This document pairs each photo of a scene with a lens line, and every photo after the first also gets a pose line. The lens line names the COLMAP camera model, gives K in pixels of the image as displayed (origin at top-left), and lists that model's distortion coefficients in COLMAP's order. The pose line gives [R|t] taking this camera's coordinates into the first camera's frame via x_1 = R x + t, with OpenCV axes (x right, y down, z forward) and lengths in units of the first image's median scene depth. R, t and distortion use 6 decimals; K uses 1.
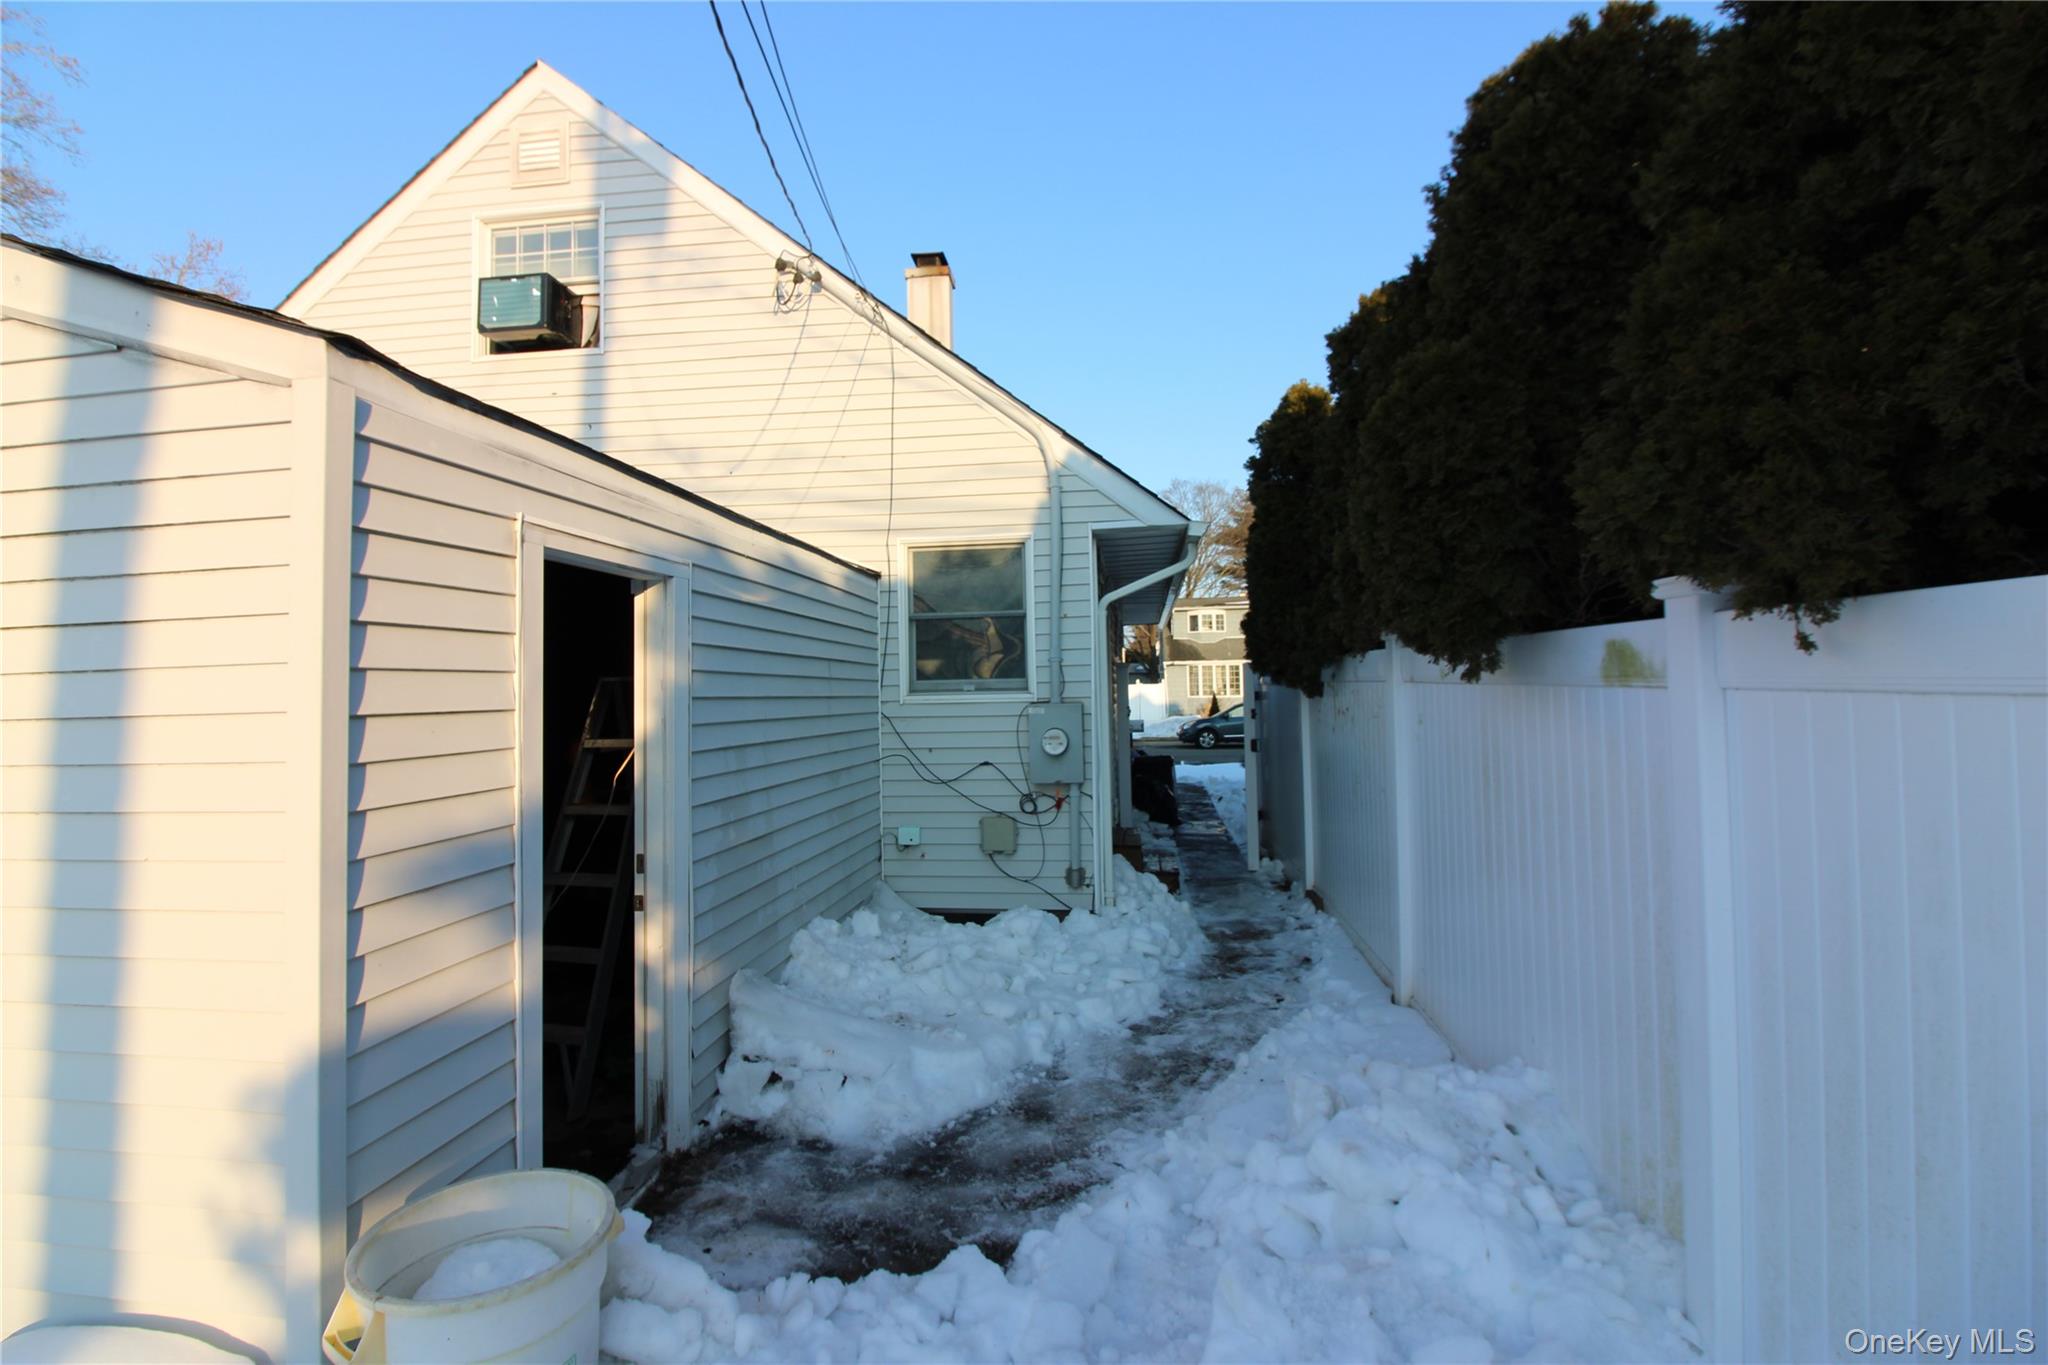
lens RADIAL K [[969.4, 0, 1019.6], [0, 969.4, 651.4], [0, 0, 1]] dist [-0.007740, -0.000845]
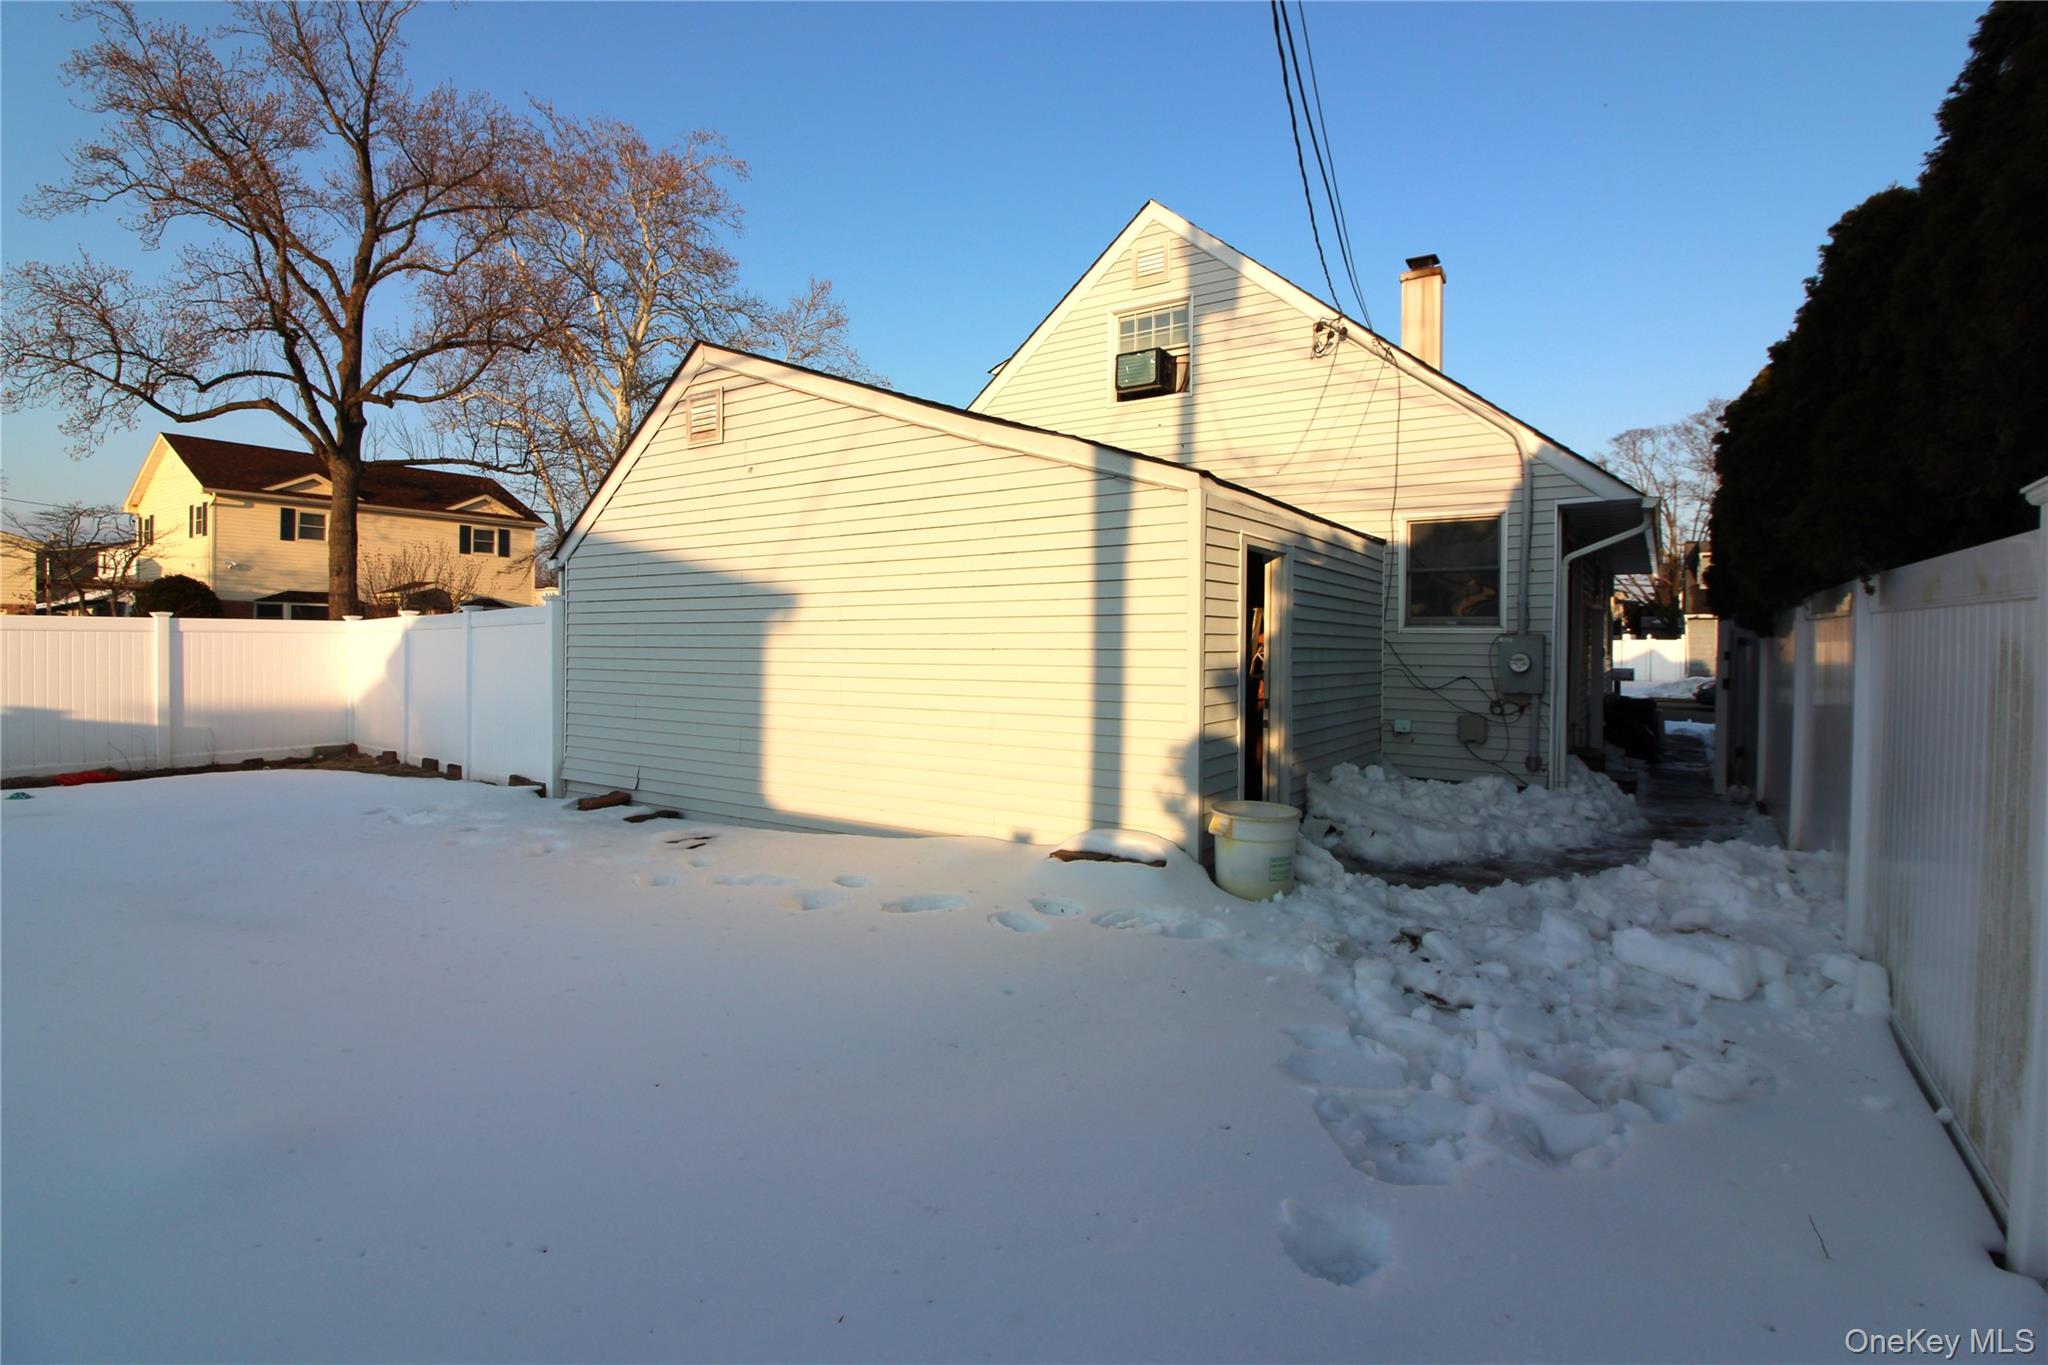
lens RADIAL K [[969.4, 0, 1019.6], [0, 969.4, 651.4], [0, 0, 1]] dist [-0.007740, -0.000845]
pose [[0.894155, 0.031532, -0.446645, 0.013743], [-0.007895, 0.998473, 0.054683, 0.007891], [0.447687, -0.045369, 0.893039, -0.508688]]
